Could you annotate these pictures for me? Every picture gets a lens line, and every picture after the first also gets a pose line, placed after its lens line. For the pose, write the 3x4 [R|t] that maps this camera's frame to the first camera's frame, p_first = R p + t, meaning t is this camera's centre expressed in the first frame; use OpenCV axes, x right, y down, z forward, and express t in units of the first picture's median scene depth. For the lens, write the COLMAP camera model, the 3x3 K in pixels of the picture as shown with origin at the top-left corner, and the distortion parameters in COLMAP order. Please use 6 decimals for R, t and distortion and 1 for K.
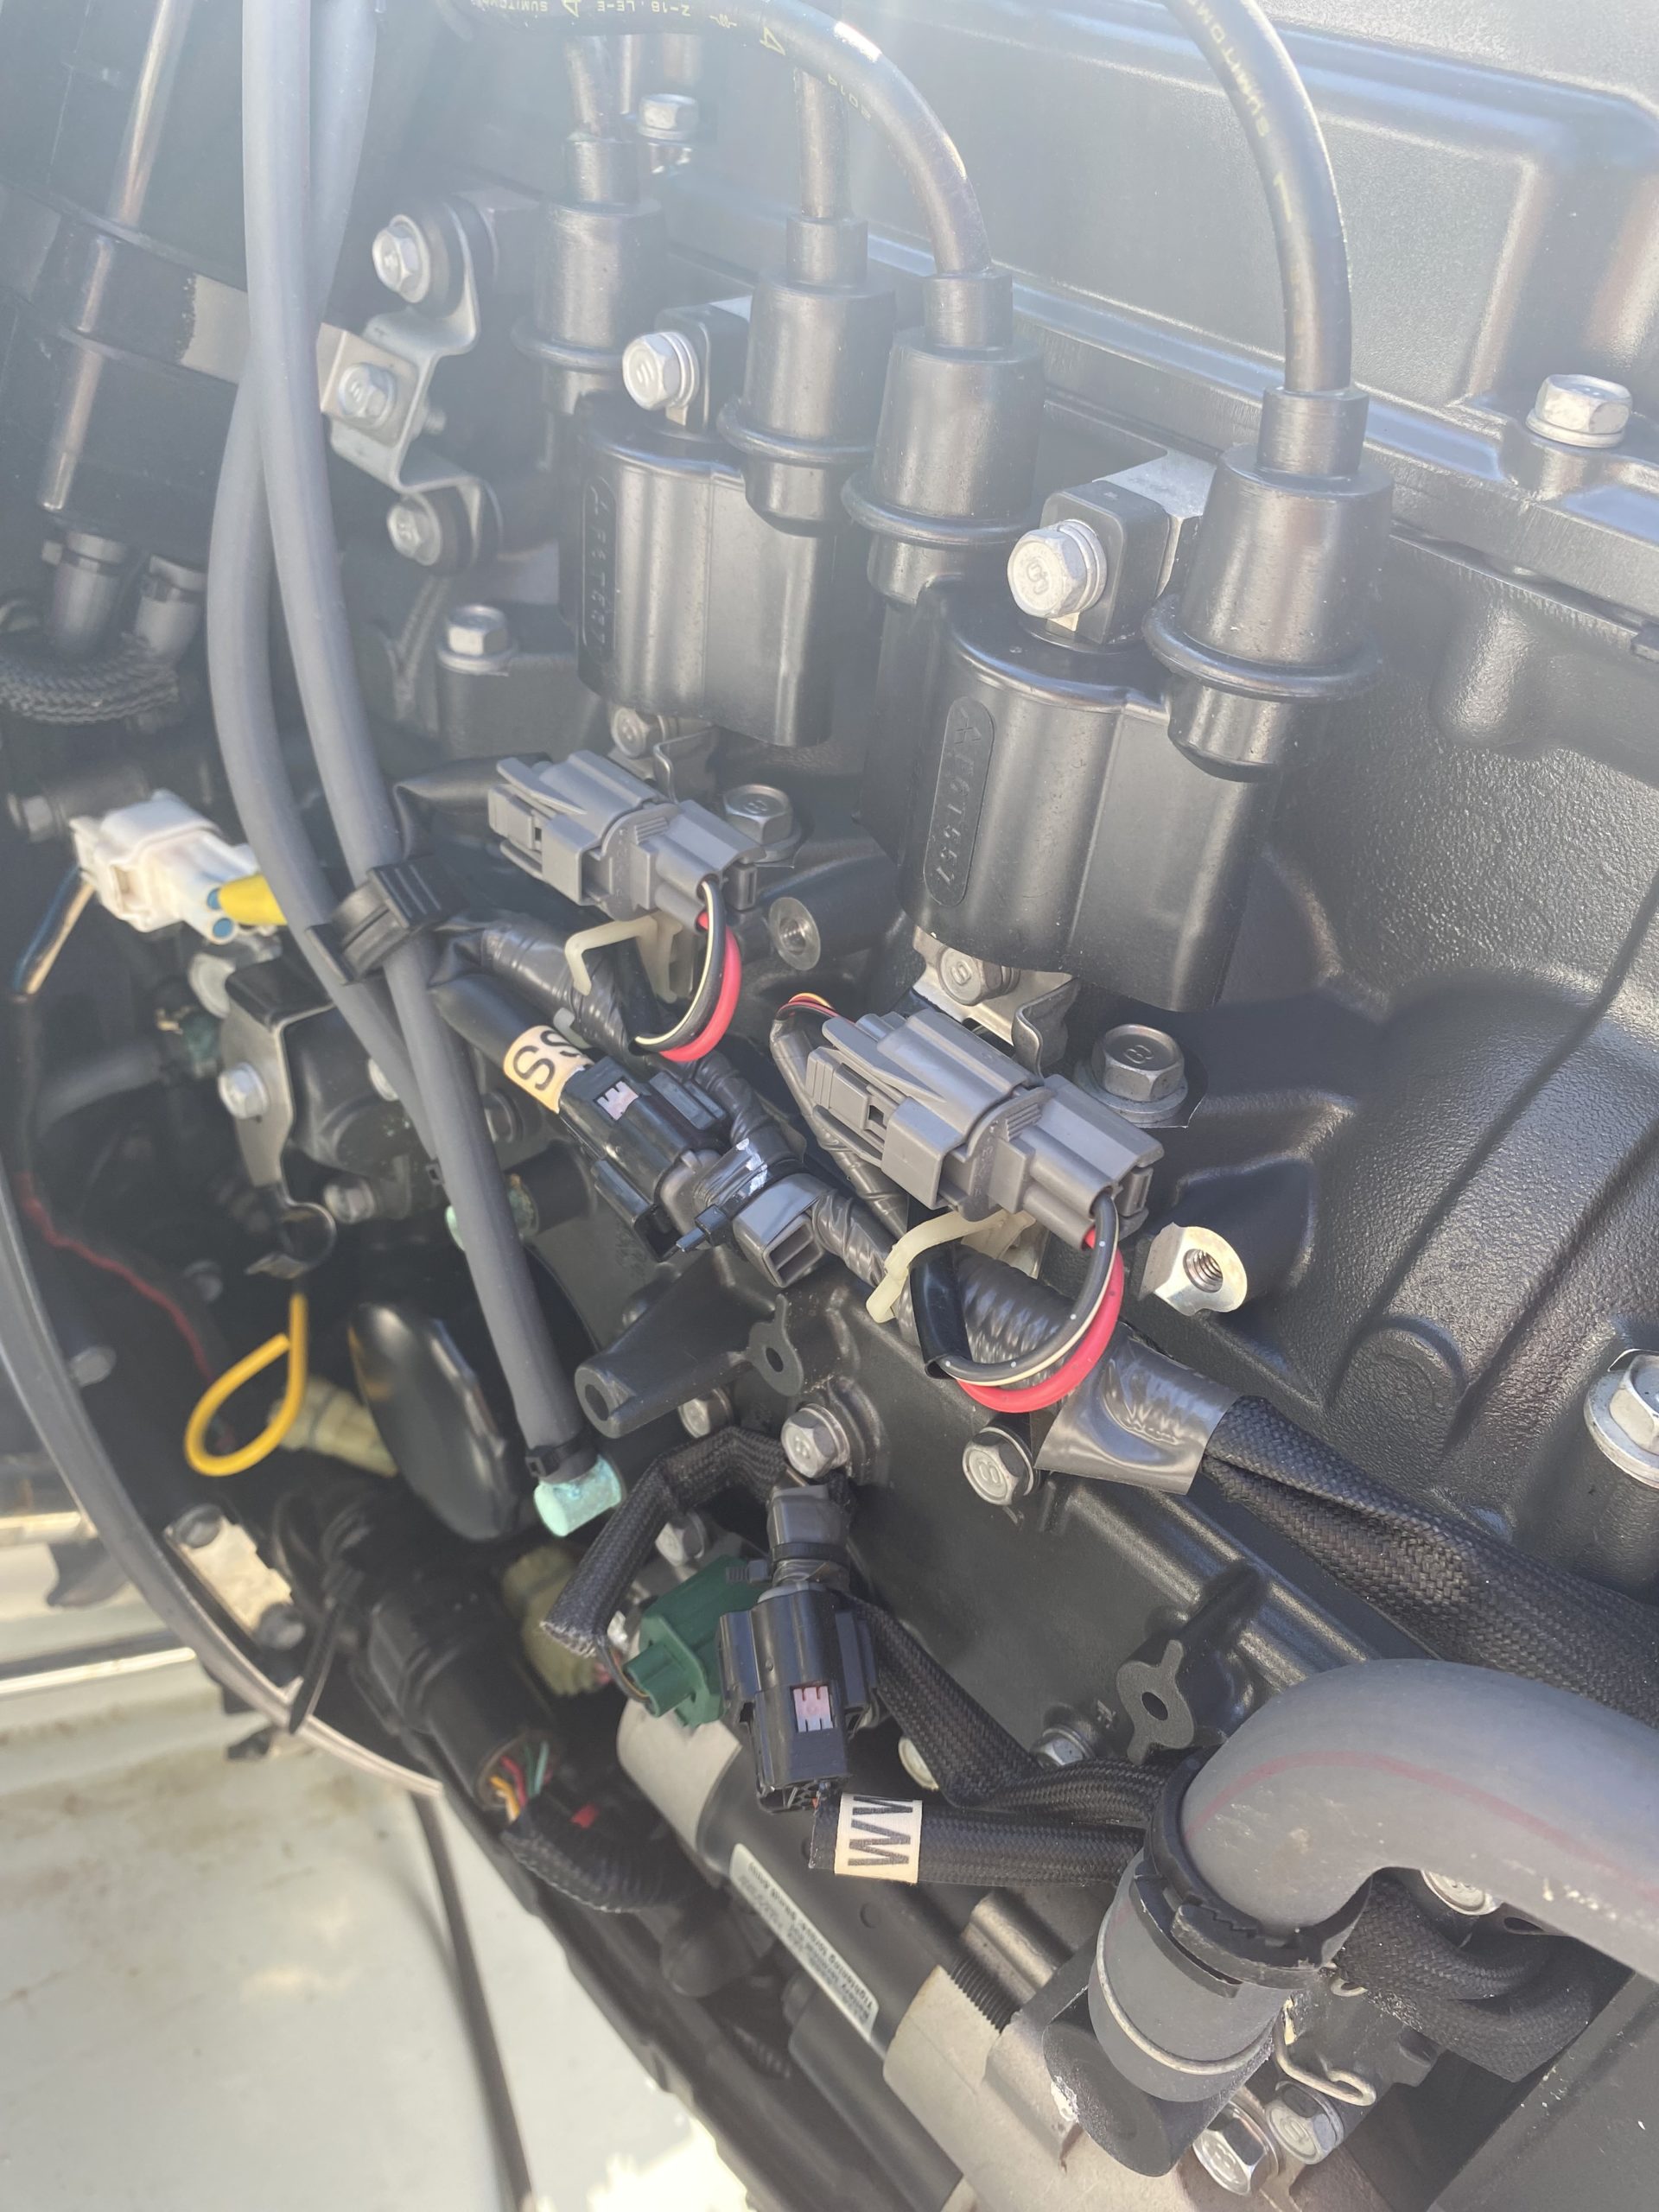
lens RADIAL K [[1719.2, 0, 819.2], [0, 1719.2, 1099.3], [0, 0, 1]] dist [-0.008619, 0.002578]
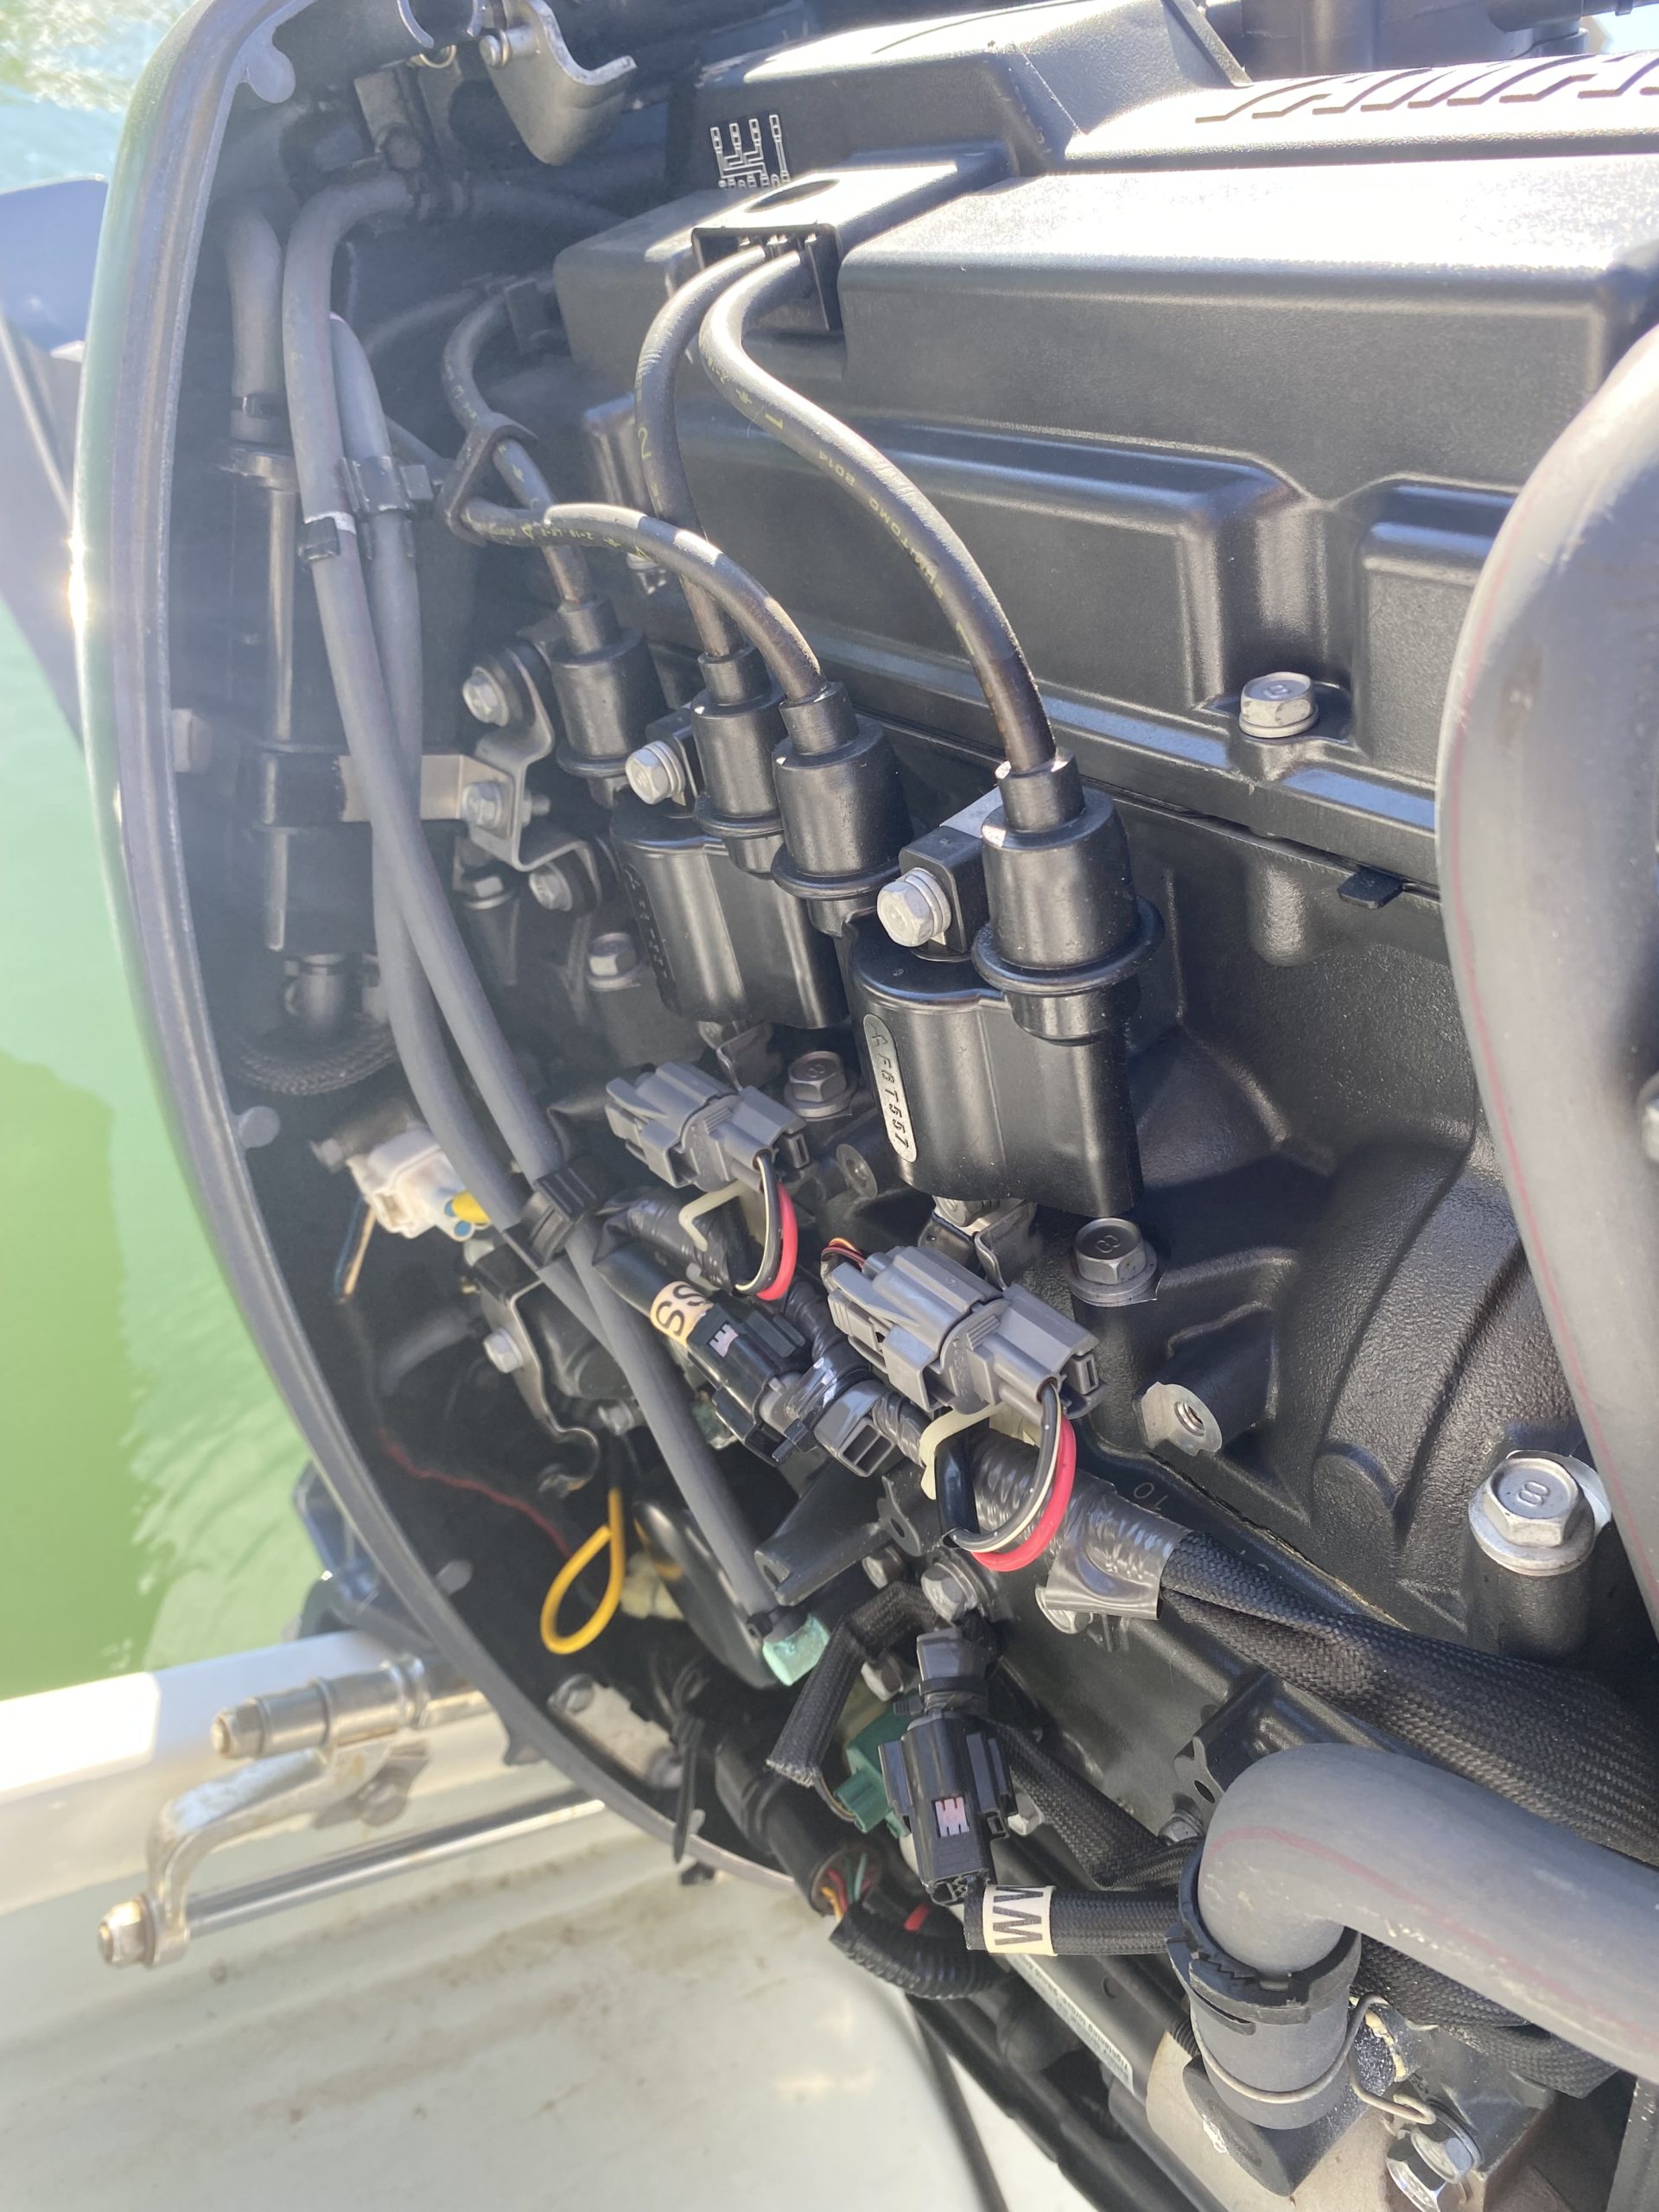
lens RADIAL K [[1719.2, 0, 816.2], [0, 1719.2, 1113.9], [0, 0, 1]] dist [-0.008619, 0.002578]
pose [[0.951399, -0.187180, -0.244547, 0.272131], [0.177472, 0.982211, -0.061356, -0.070569], [0.251681, 0.014974, 0.967694, -0.192218]]
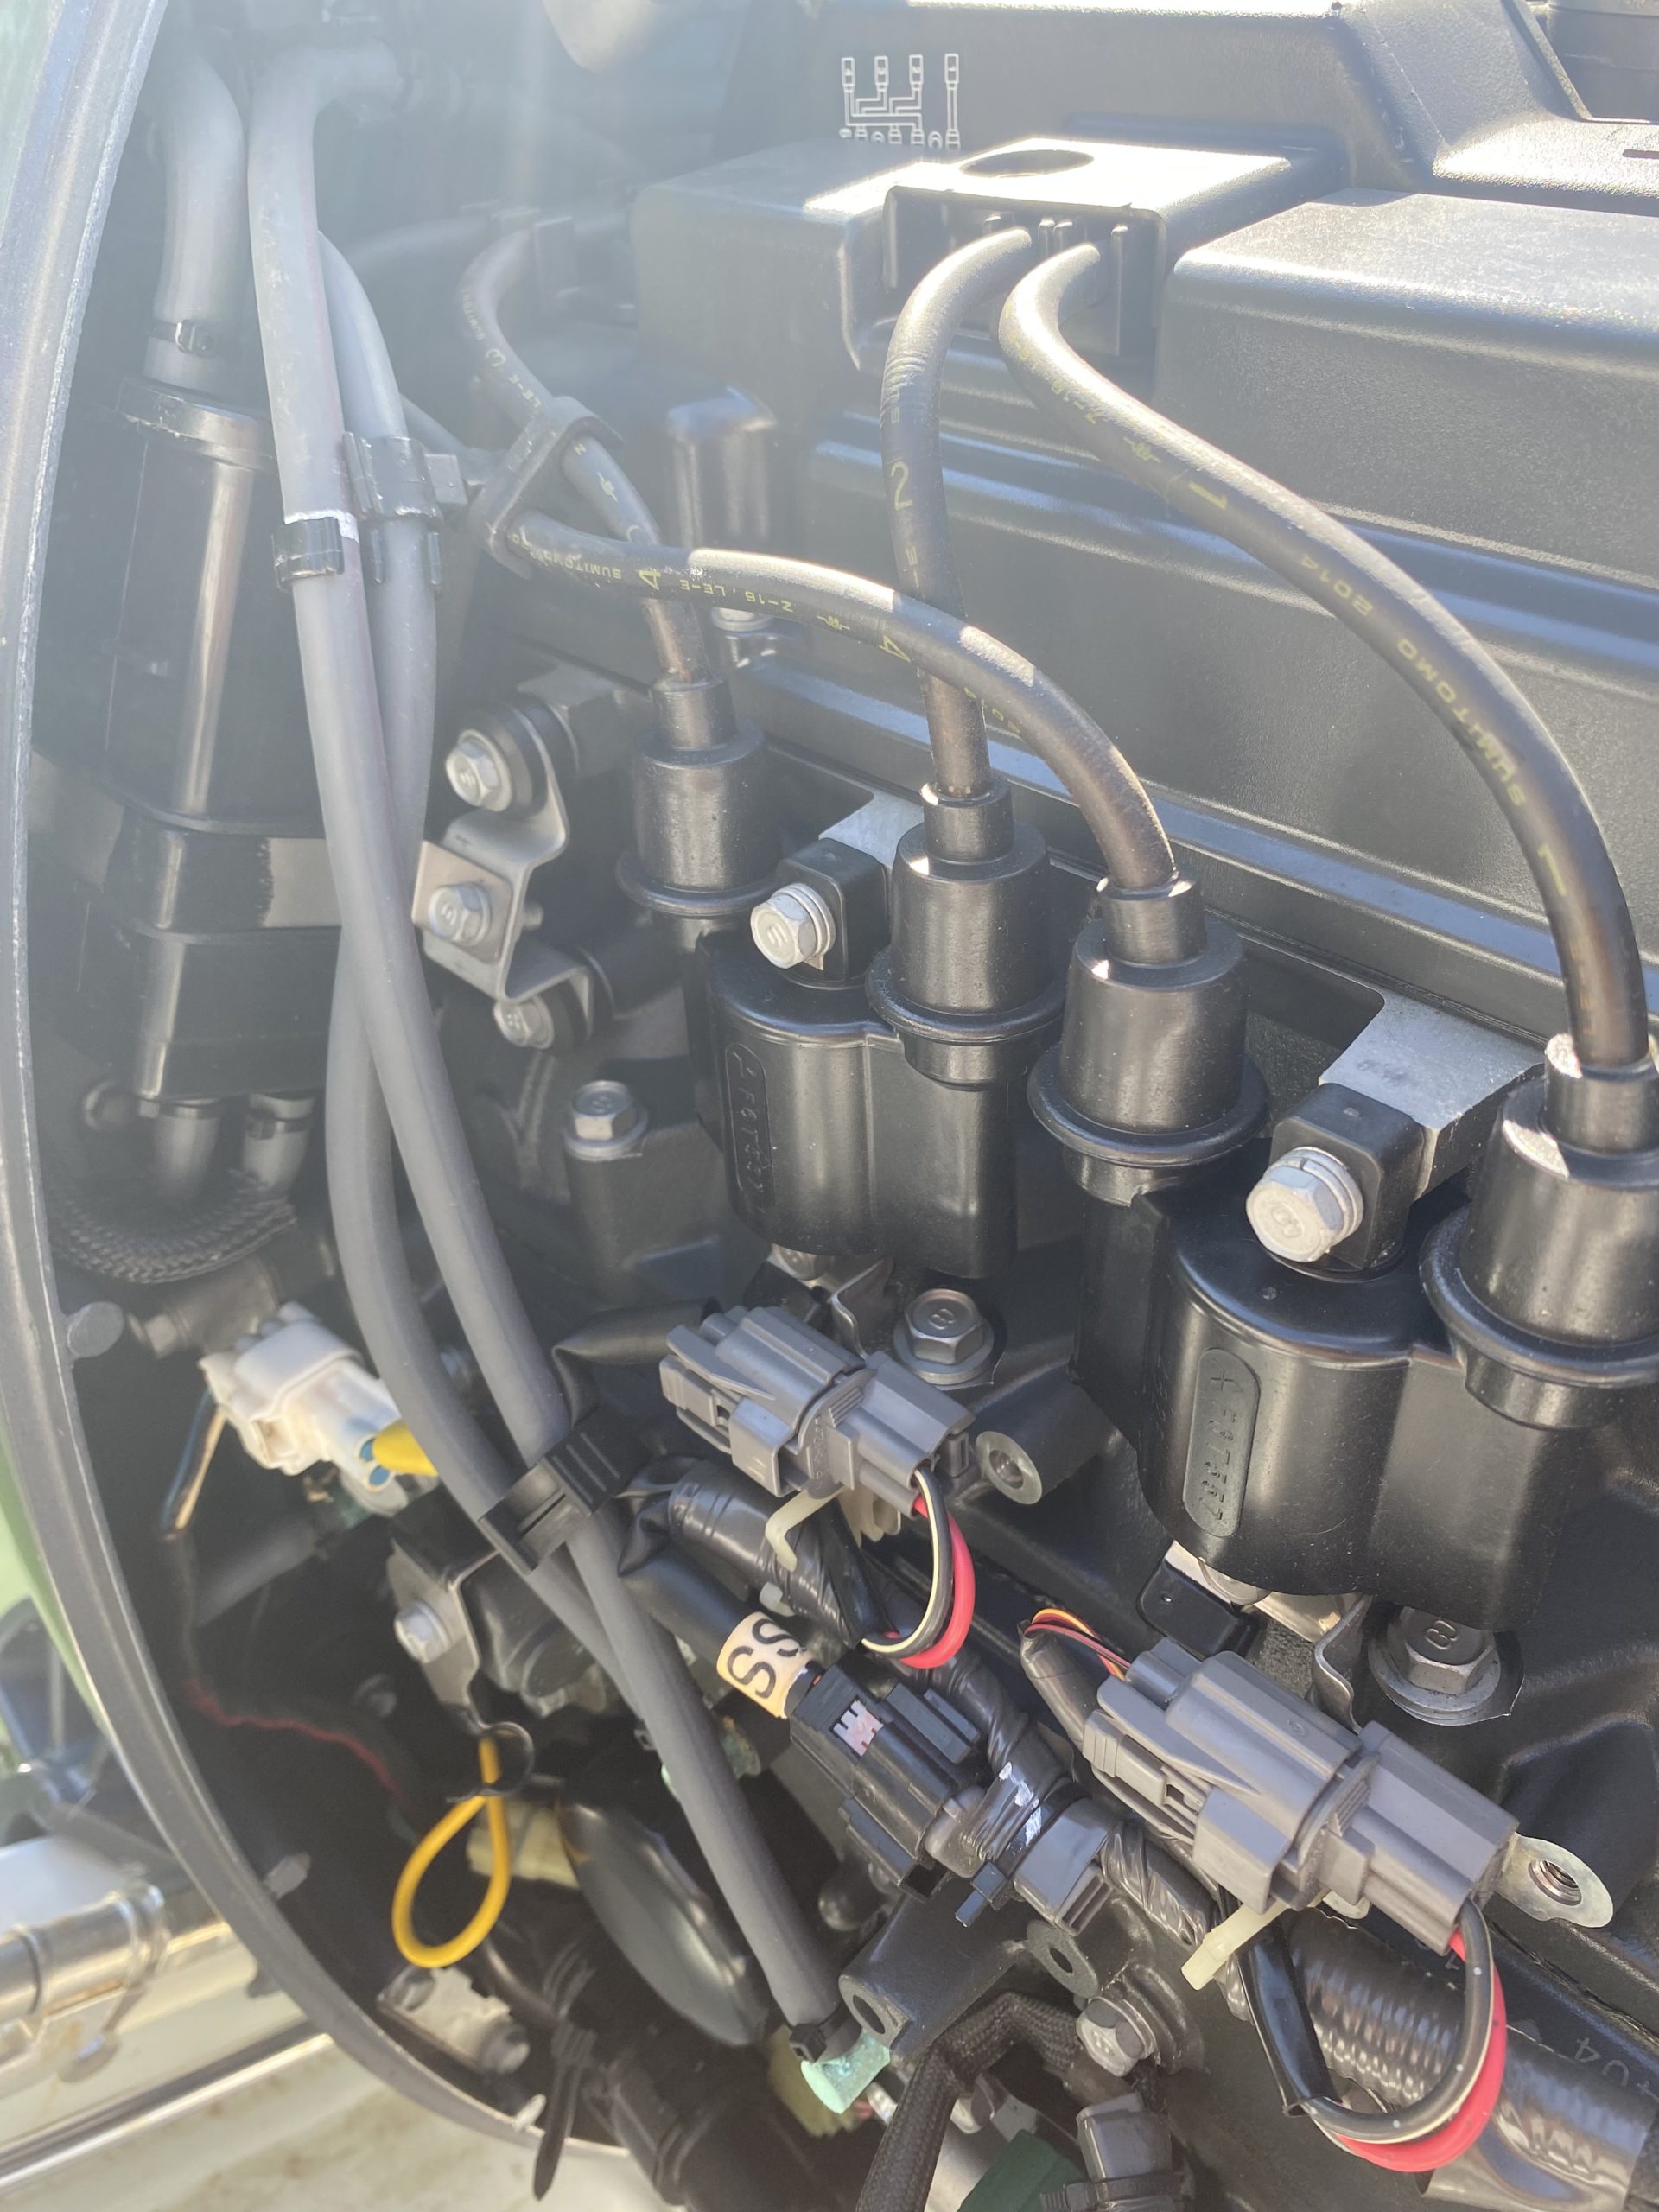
lens RADIAL K [[1719.2, 0, 834.9], [0, 1719.2, 1077.5], [0, 0, 1]] dist [-0.008619, 0.002578]
pose [[0.989218, -0.142775, -0.032608, -0.048599], [0.141397, 0.989093, -0.041245, -0.287272], [0.038142, 0.036190, 0.998617, 0.082568]]
